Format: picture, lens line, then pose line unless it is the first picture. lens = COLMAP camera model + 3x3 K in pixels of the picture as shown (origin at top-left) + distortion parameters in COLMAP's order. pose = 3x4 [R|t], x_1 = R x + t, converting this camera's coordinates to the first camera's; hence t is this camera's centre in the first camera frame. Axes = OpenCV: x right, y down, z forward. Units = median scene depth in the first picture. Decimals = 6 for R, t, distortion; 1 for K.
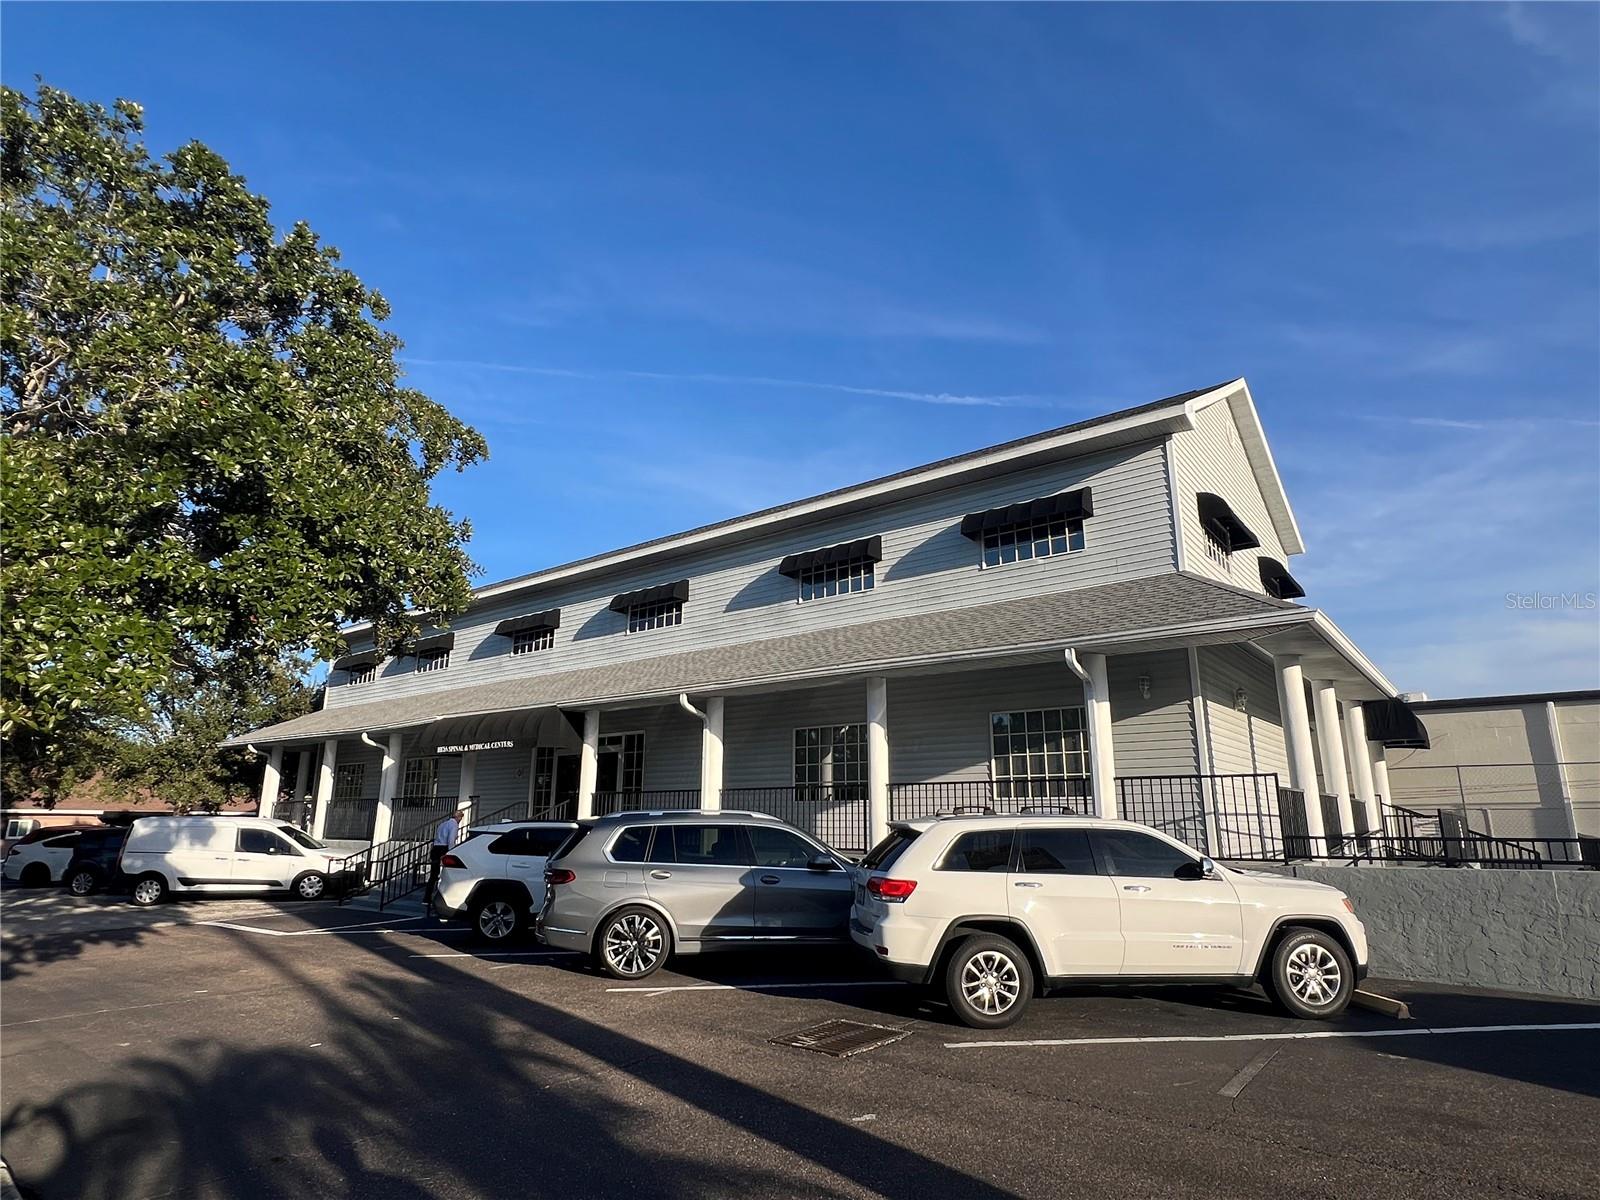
lens RADIAL K [[896.3, 0, 800.0], [0, 896.3, 600.0], [0, 0, 1]] dist [-0.000555, -0.000124]
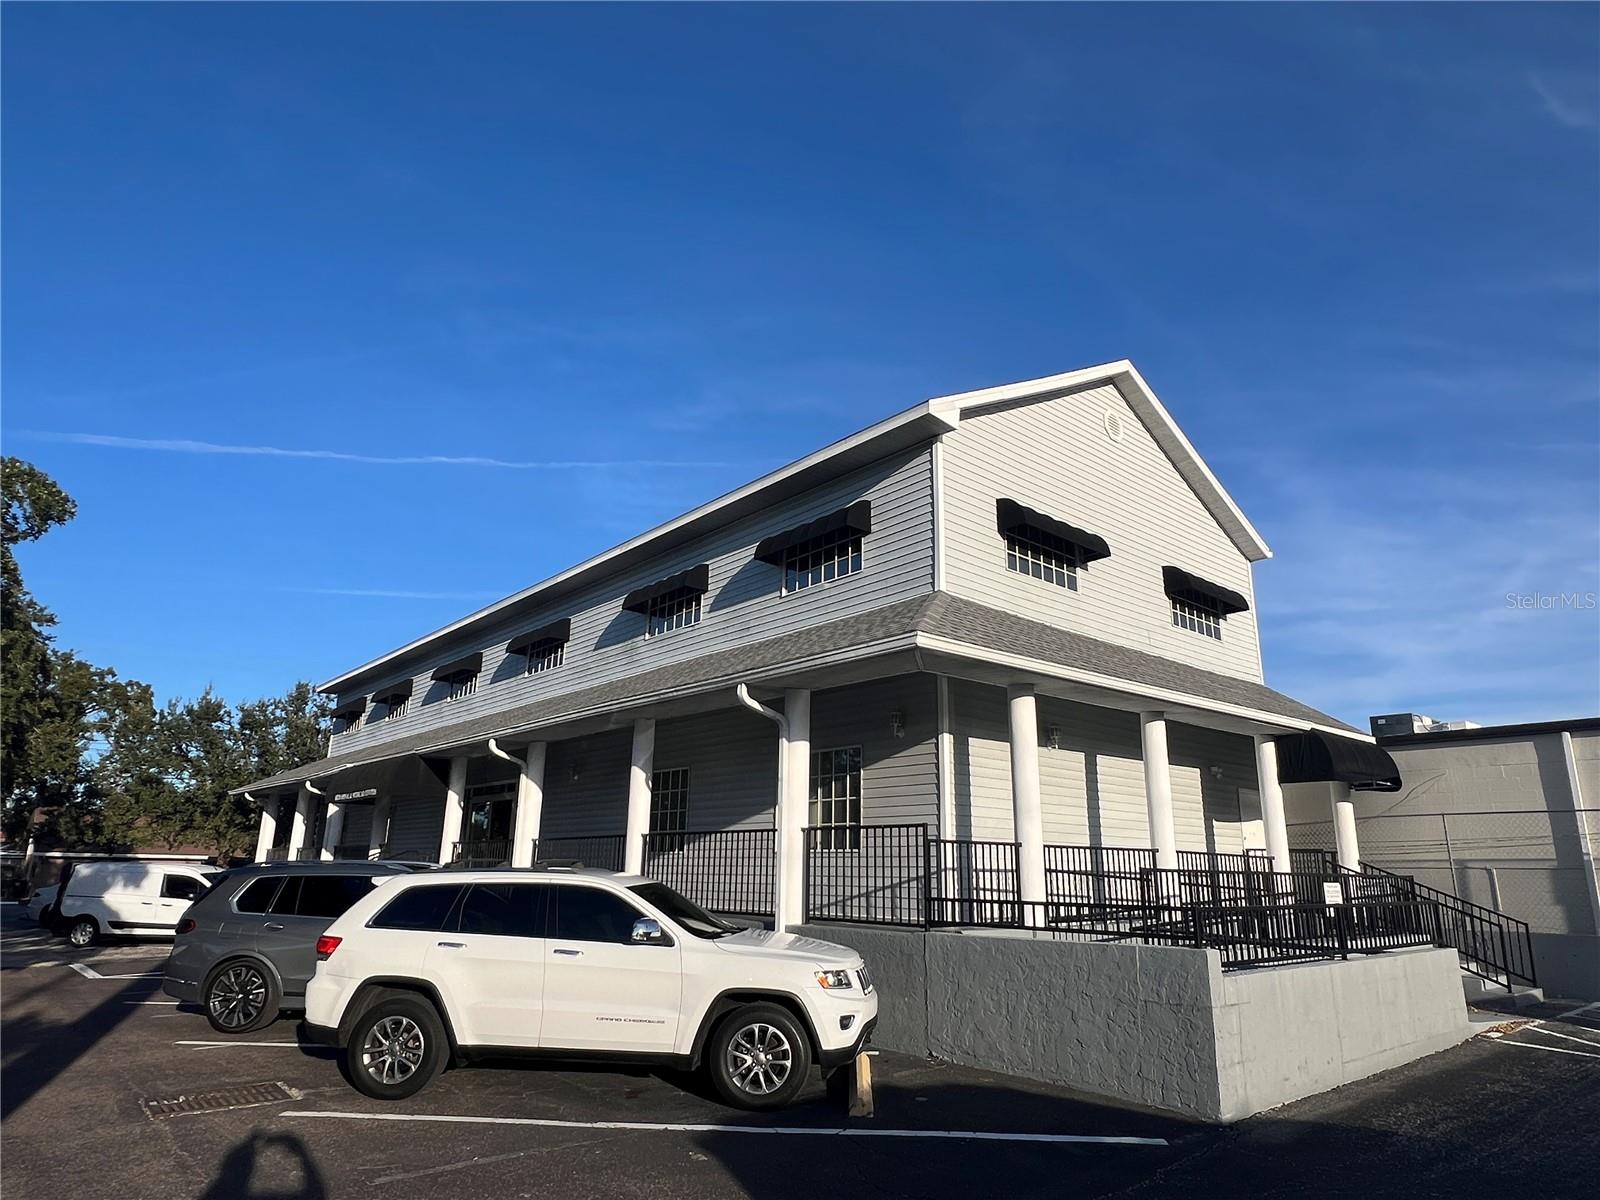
lens RADIAL K [[972.6, 0, 800.0], [0, 972.6, 600.0], [0, 0, 1]] dist [-0.002372, -0.000985]
pose [[0.980472, -0.042038, -0.192115, 0.411580], [0.035842, 0.998723, -0.035616, 0.005029], [0.193367, 0.028034, 0.980726, 0.036654]]
